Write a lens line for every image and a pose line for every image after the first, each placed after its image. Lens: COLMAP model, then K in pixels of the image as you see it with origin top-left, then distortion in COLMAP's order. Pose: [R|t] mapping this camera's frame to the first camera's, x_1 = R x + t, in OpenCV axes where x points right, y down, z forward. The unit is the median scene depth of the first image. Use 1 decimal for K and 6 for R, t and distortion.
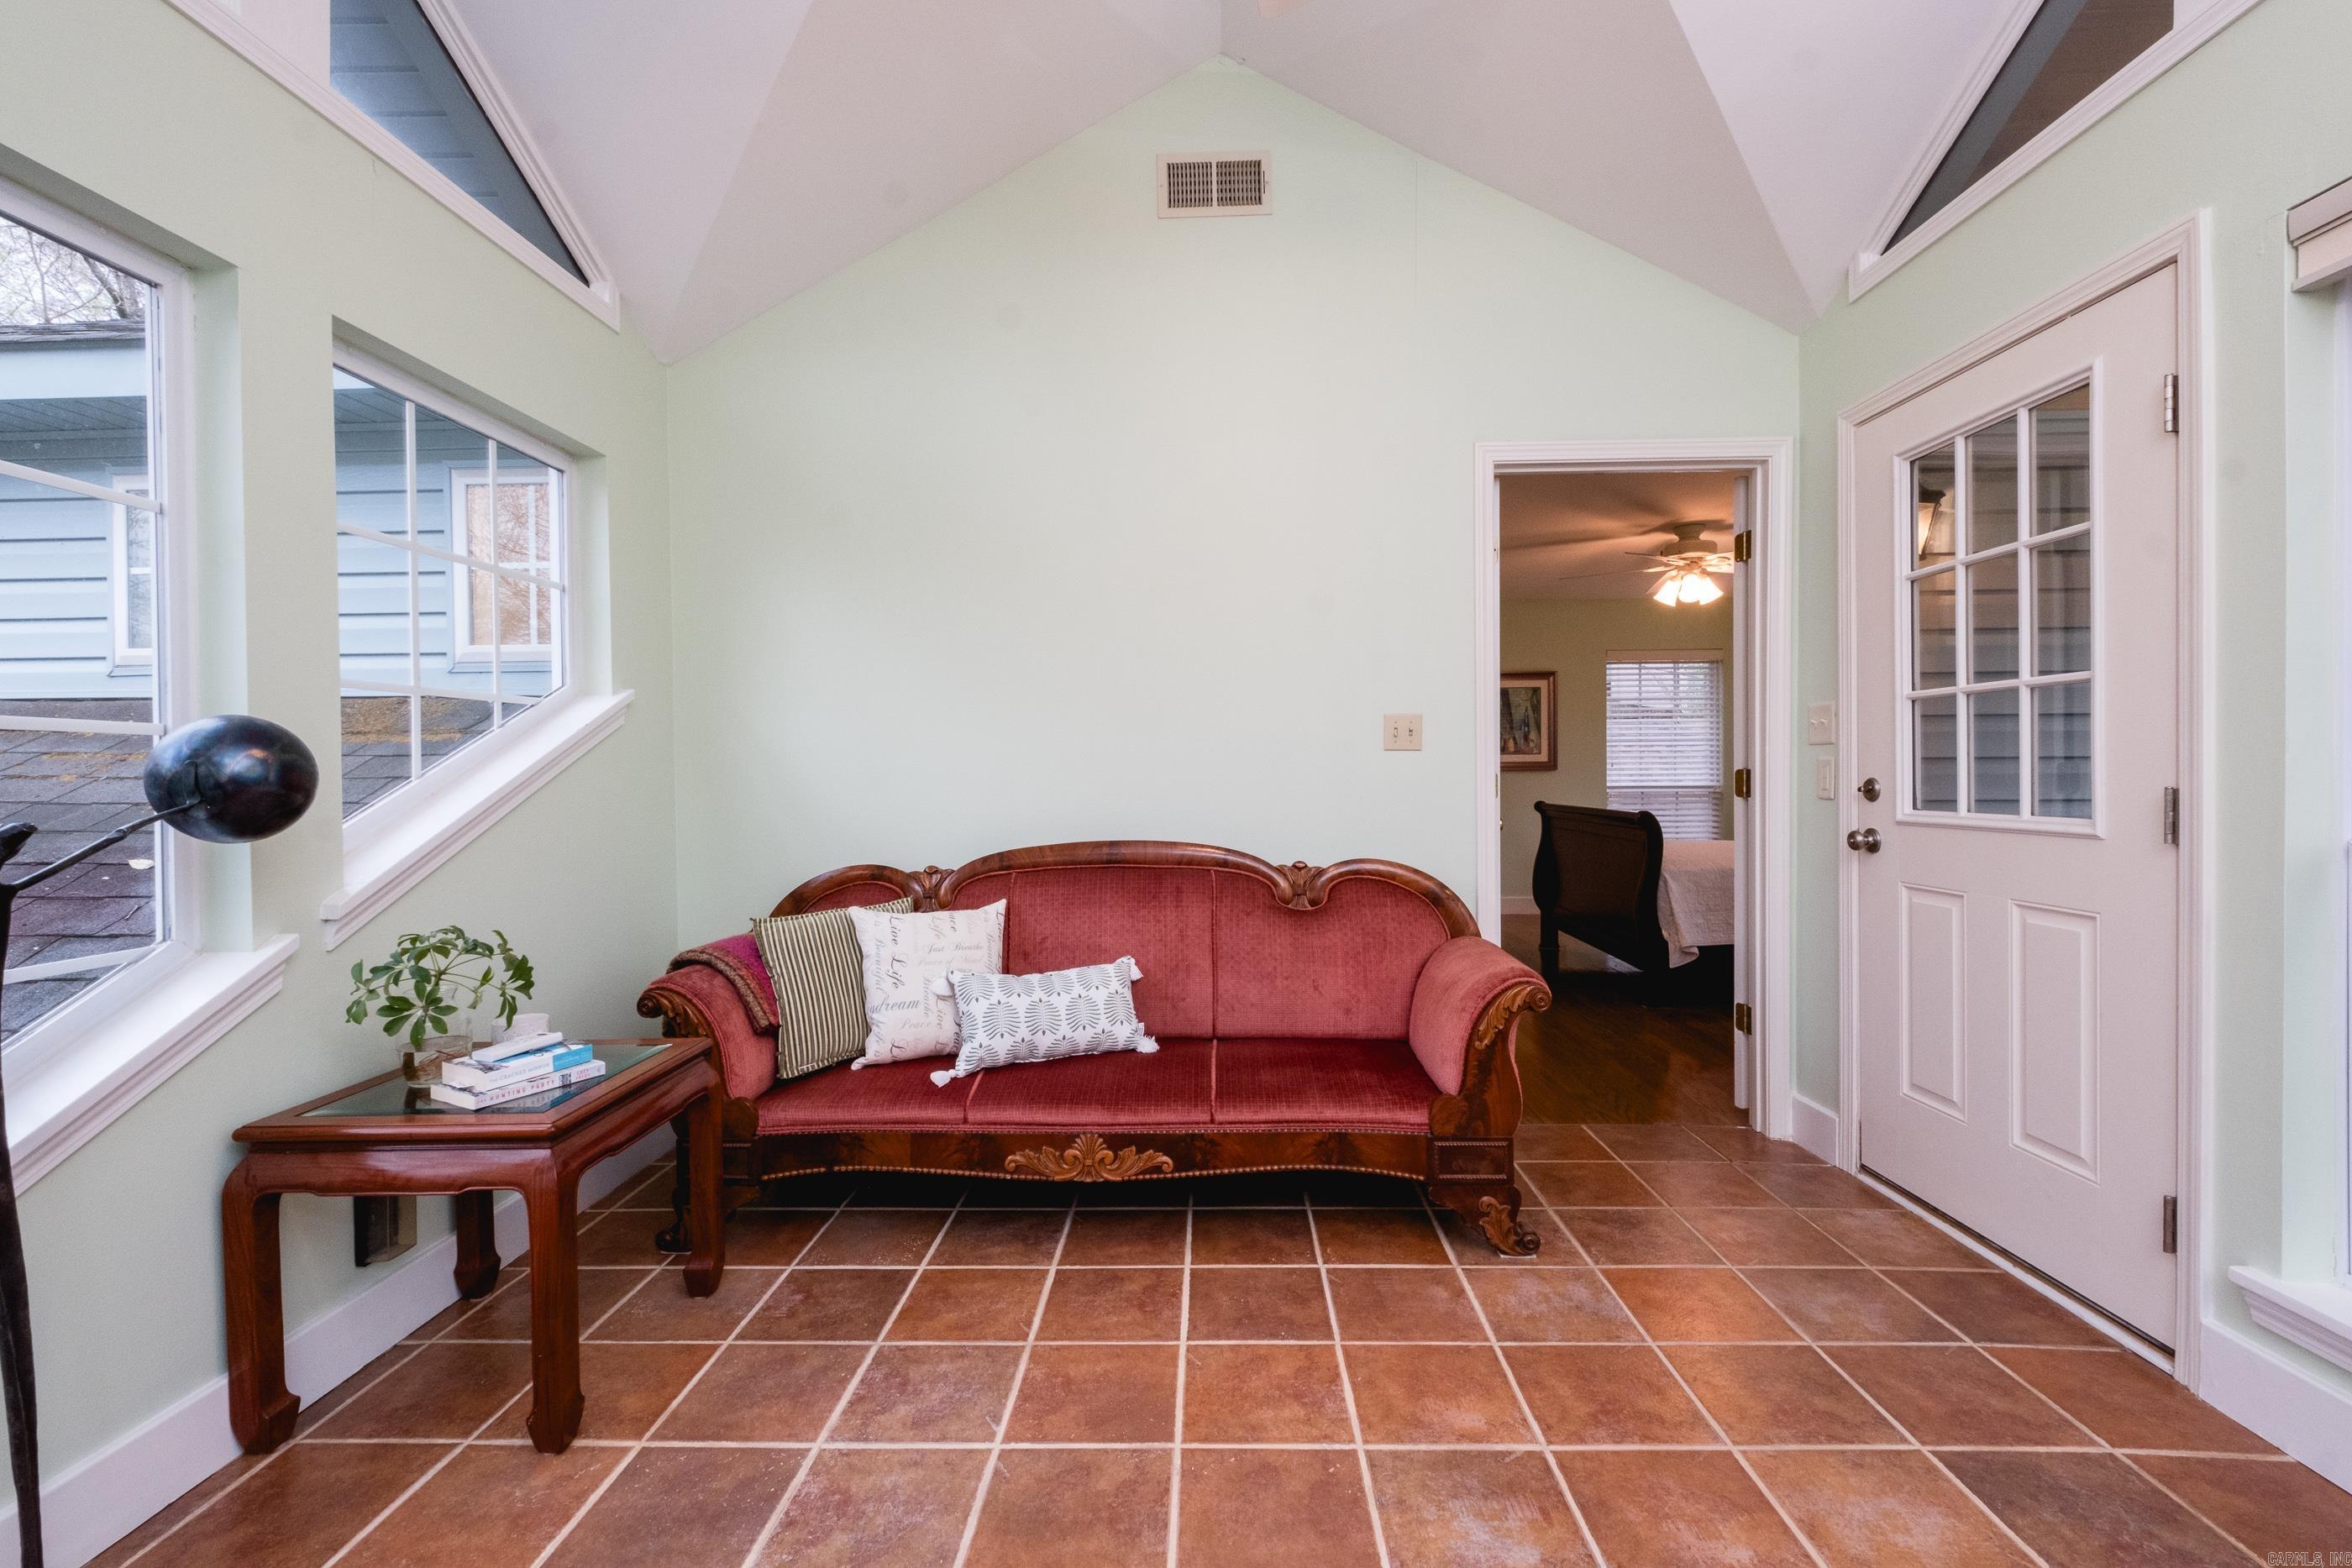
lens RADIAL K [[1026.5, 0, 1173.2], [0, 1026.5, 775.6], [0, 0, 1]] dist [0.006416, -0.003275]
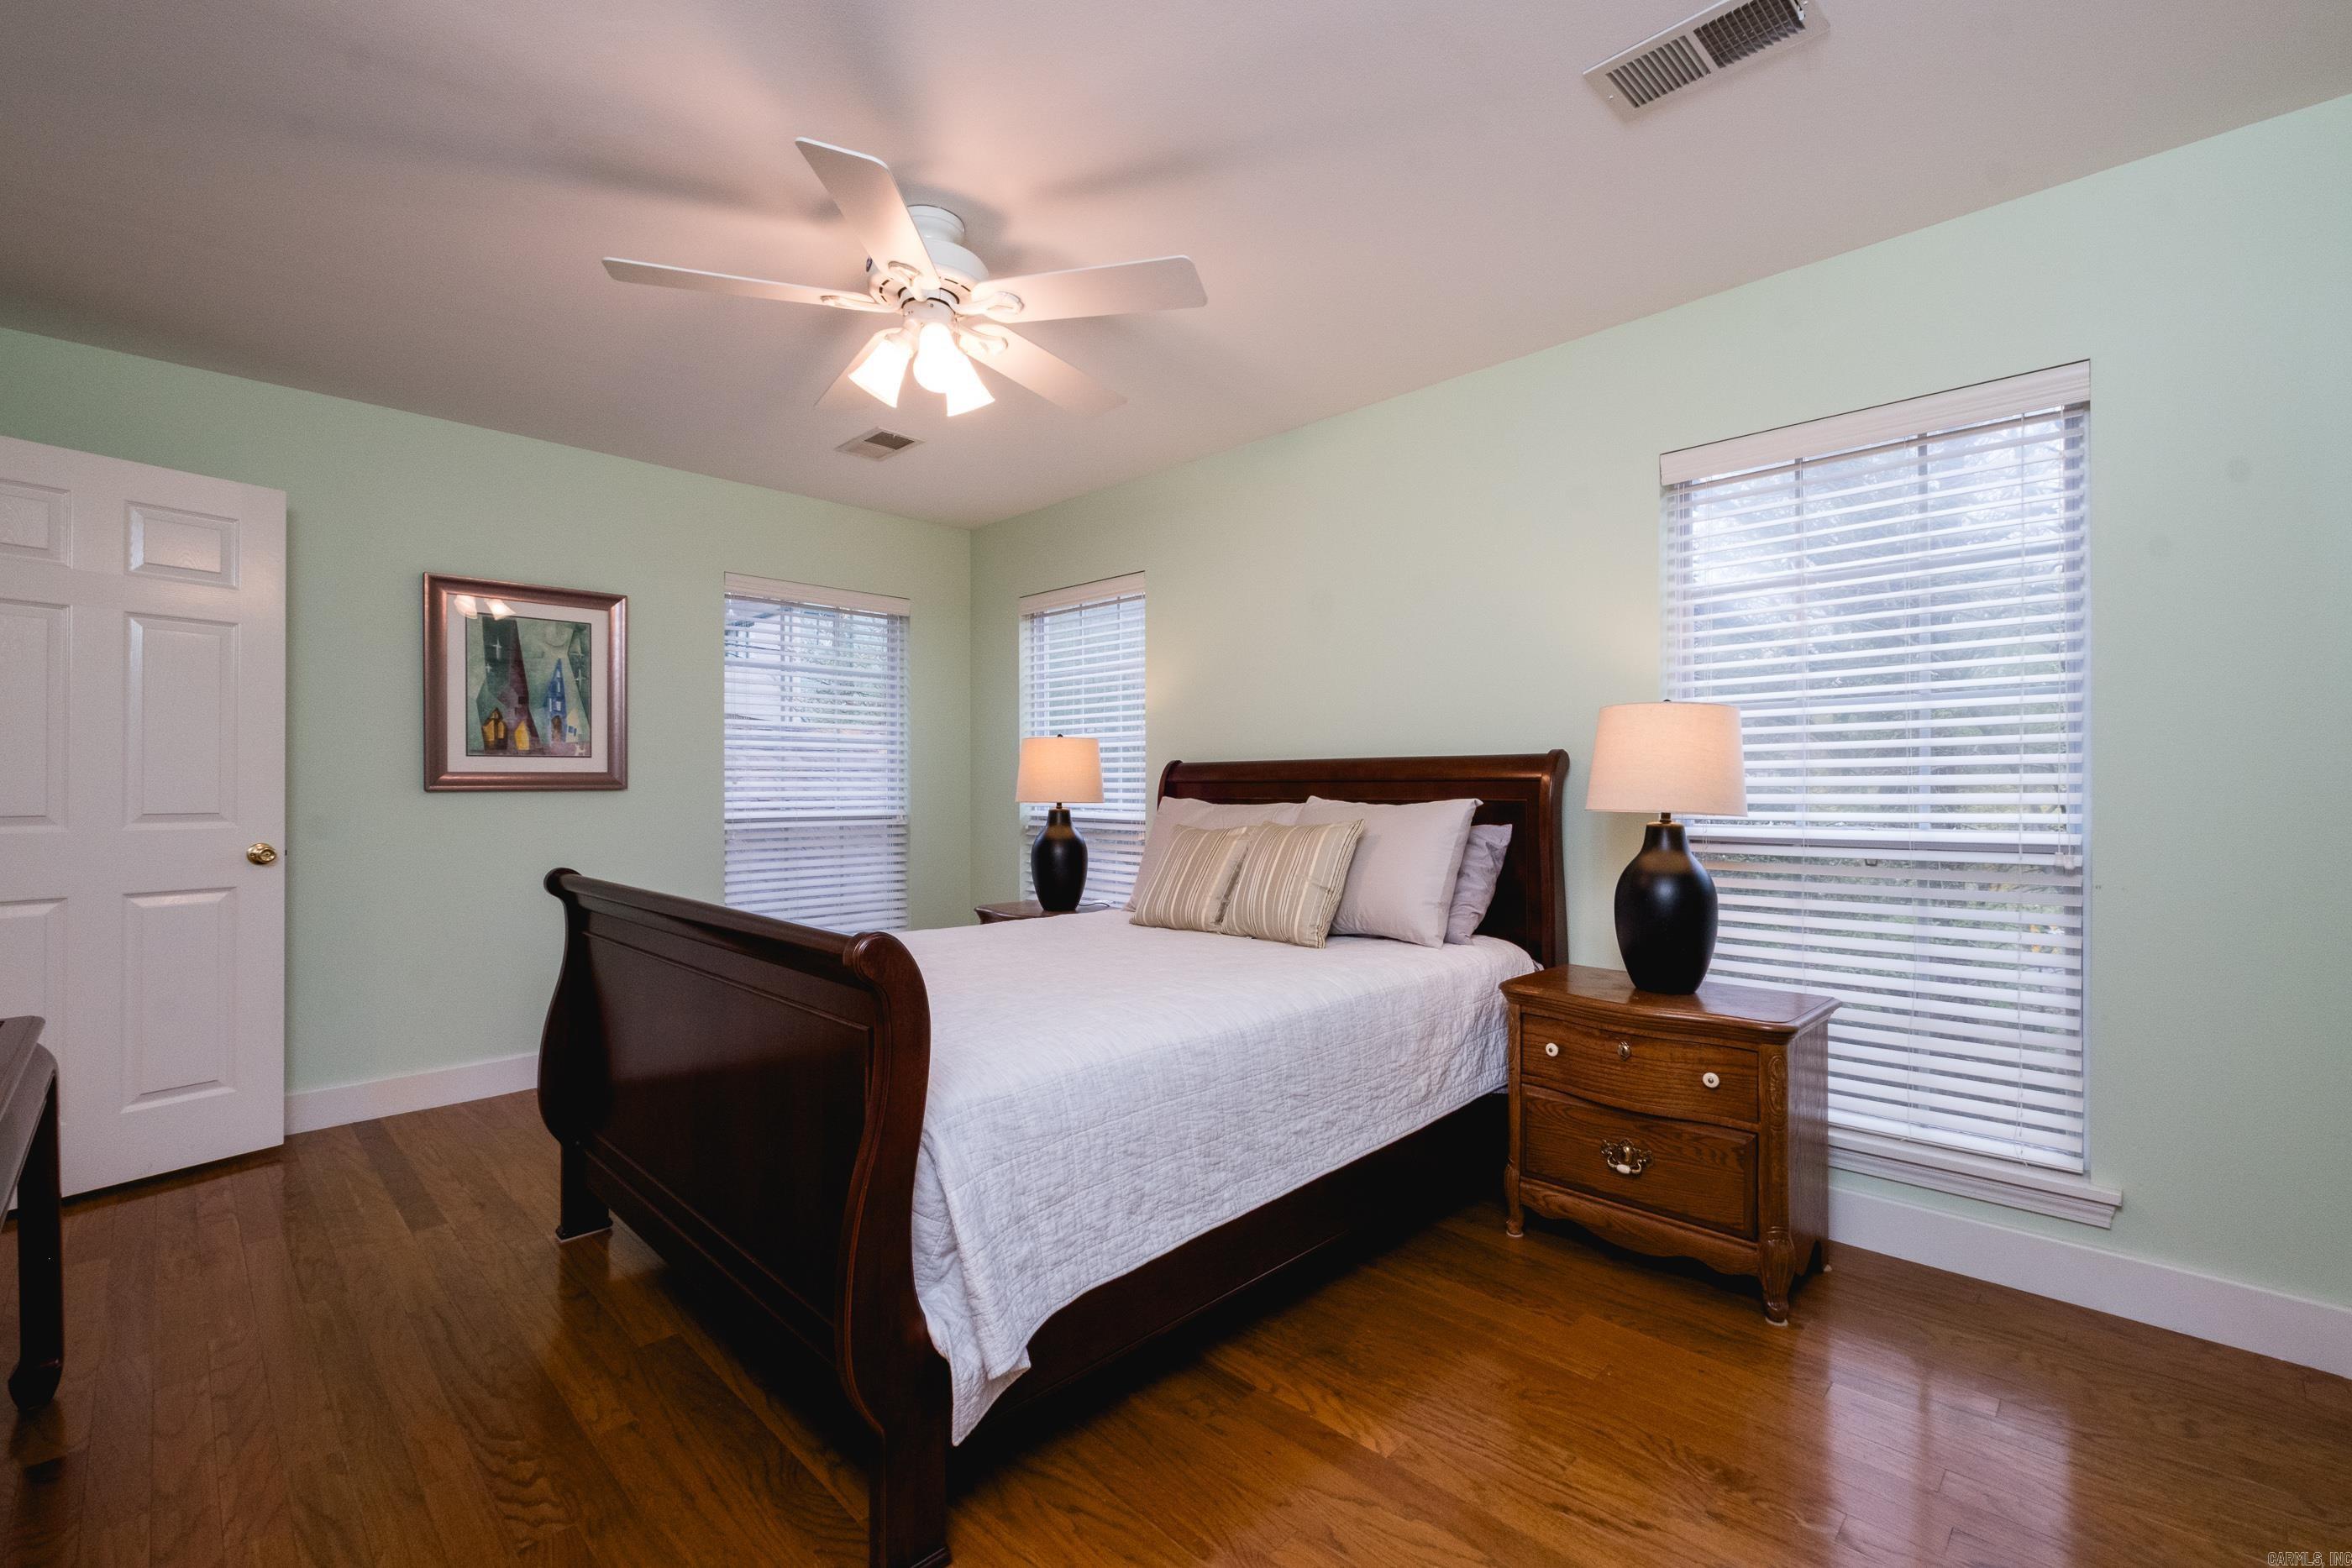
lens RADIAL K [[1026.5, 0, 1174.3], [0, 1026.5, 777.7], [0, 0, 1]] dist [0.006416, -0.003275]
pose [[0.680371, 0.009230, 0.732809, 0.203721], [0.004589, 0.999847, -0.016854, -0.001514], [-0.732853, 0.014830, 0.680225, 0.499077]]
